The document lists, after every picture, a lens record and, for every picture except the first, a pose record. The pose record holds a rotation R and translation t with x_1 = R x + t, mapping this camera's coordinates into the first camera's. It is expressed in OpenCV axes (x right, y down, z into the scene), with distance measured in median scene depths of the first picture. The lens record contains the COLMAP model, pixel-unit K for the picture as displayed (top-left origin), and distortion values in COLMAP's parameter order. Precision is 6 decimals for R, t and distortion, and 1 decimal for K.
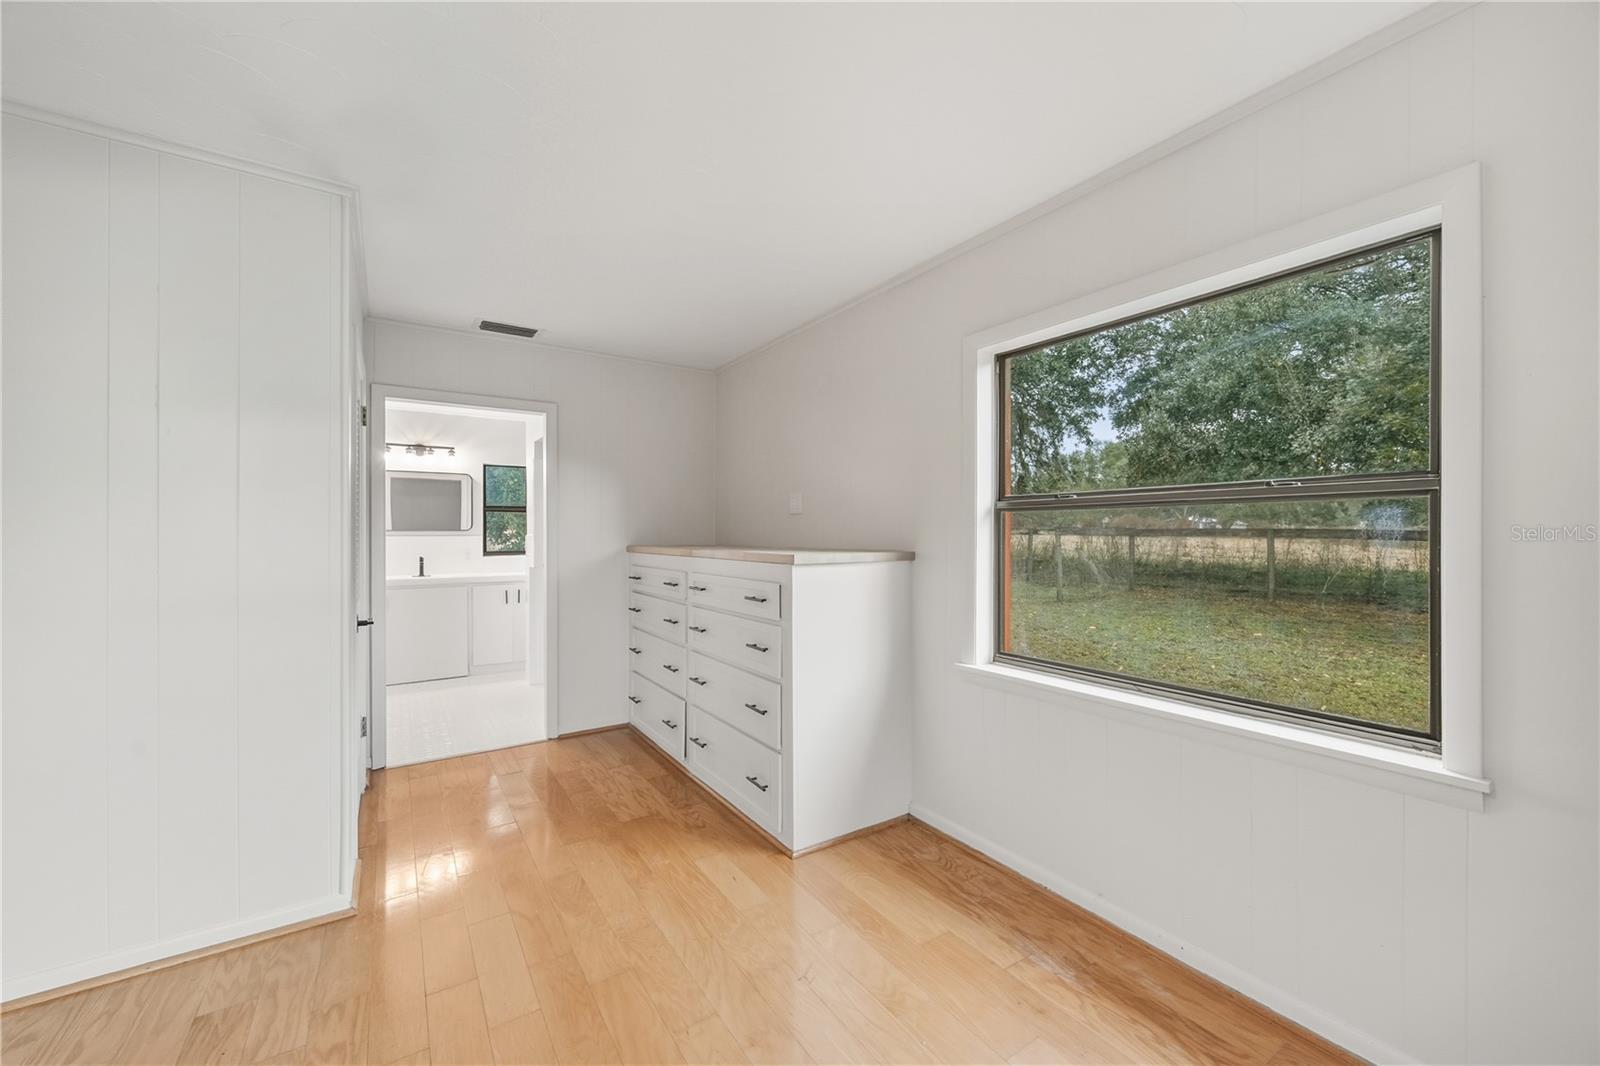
lens RADIAL K [[616.4, 0, 807.2], [0, 616.4, 536.1], [0, 0, 1]] dist [0.003388, -0.001021]
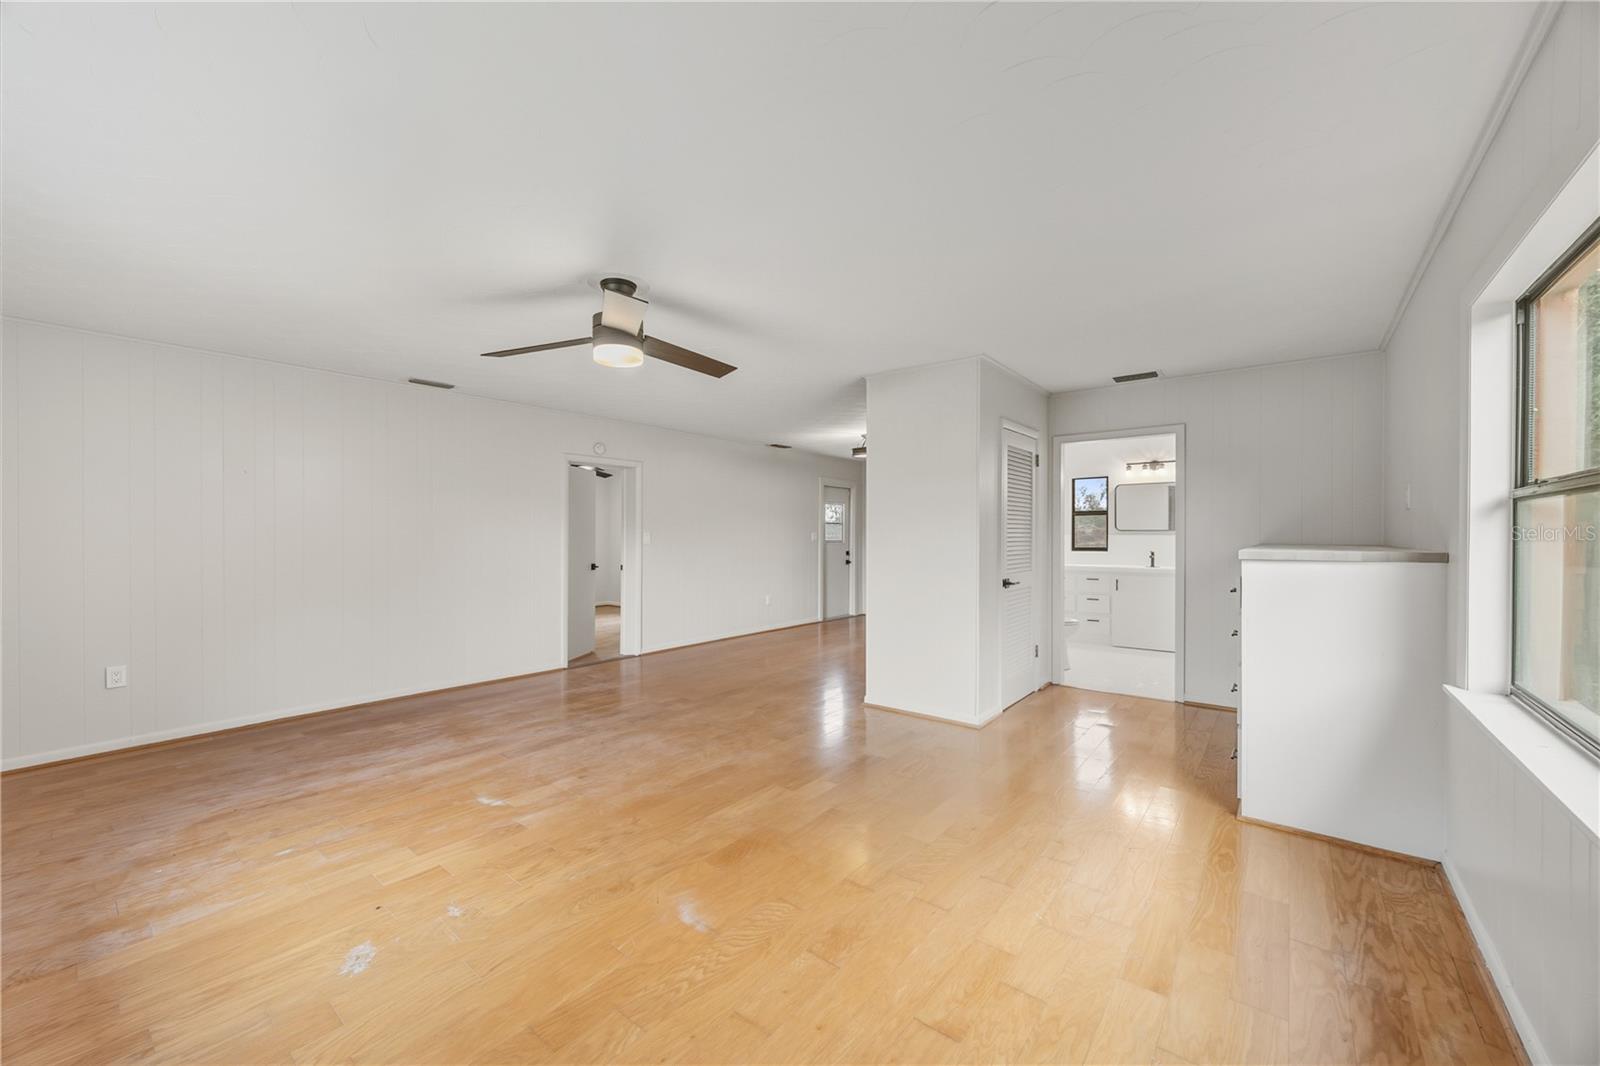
lens RADIAL K [[616.4, 0, 809.1], [0, 616.4, 537.0], [0, 0, 1]] dist [0.003388, -0.001021]
pose [[0.303052, 0.001320, -0.952973, 0.780378], [0.001596, 0.999997, 0.001892, 0.001708], [0.952973, -0.002094, 0.303049, -0.084690]]
